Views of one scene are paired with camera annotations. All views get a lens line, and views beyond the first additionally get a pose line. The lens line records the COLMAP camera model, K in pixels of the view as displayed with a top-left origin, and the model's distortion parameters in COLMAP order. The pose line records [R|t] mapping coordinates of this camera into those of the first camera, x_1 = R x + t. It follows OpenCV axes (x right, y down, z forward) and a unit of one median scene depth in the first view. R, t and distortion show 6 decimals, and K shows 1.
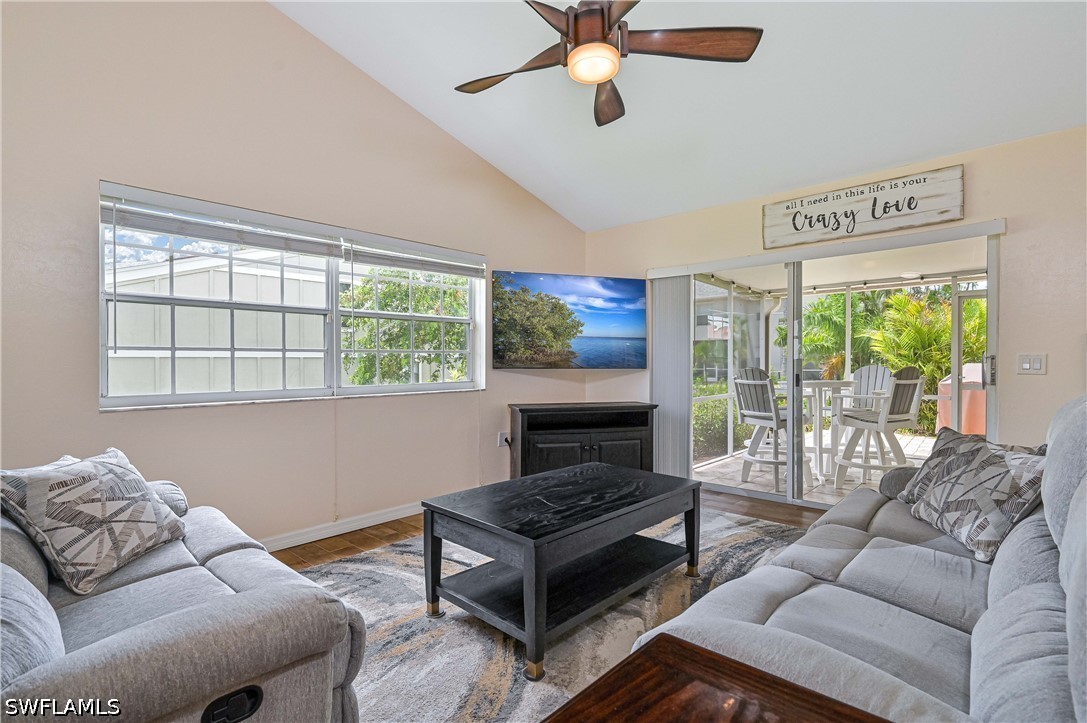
lens RADIAL K [[506.0, 0, 543.5], [0, 506.0, 361.5], [0, 0, 1]] dist [0.003584, -0.000167]
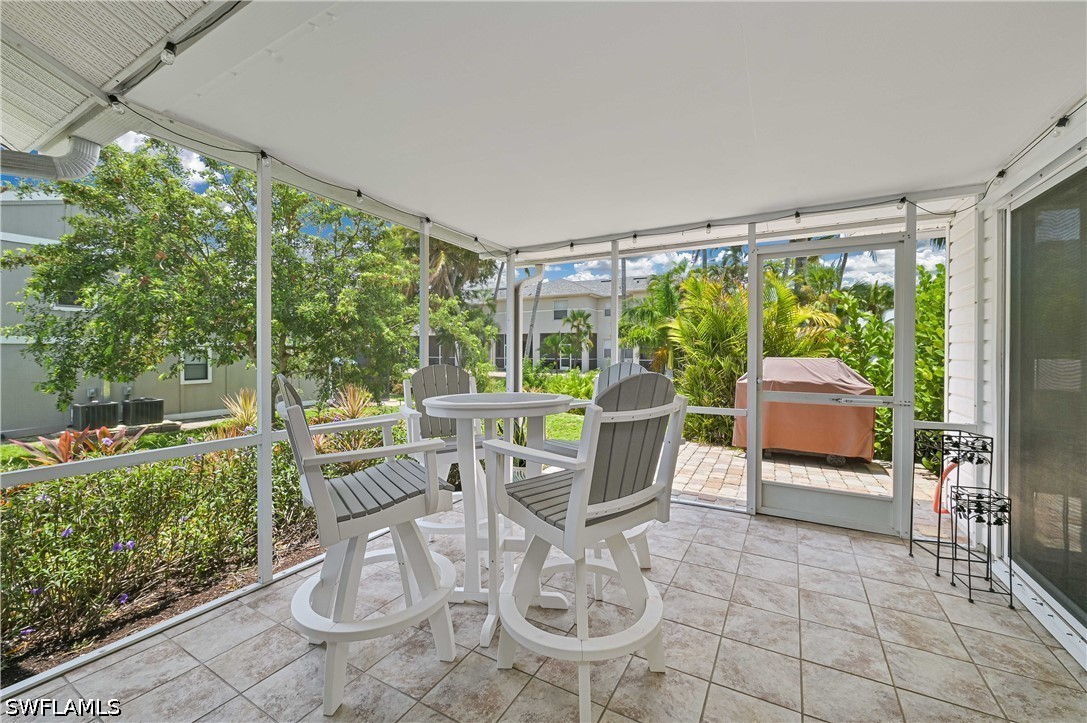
lens RADIAL K [[430.5, 0, 546.0], [0, 430.5, 349.9], [0, 0, 1]] dist [-0.001994, -0.000112]
pose [[0.974166, 0.007639, 0.225704, 0.624971], [-0.006809, 0.999967, -0.004457, -0.005377], [-0.225730, 0.002805, 0.974186, 0.758669]]
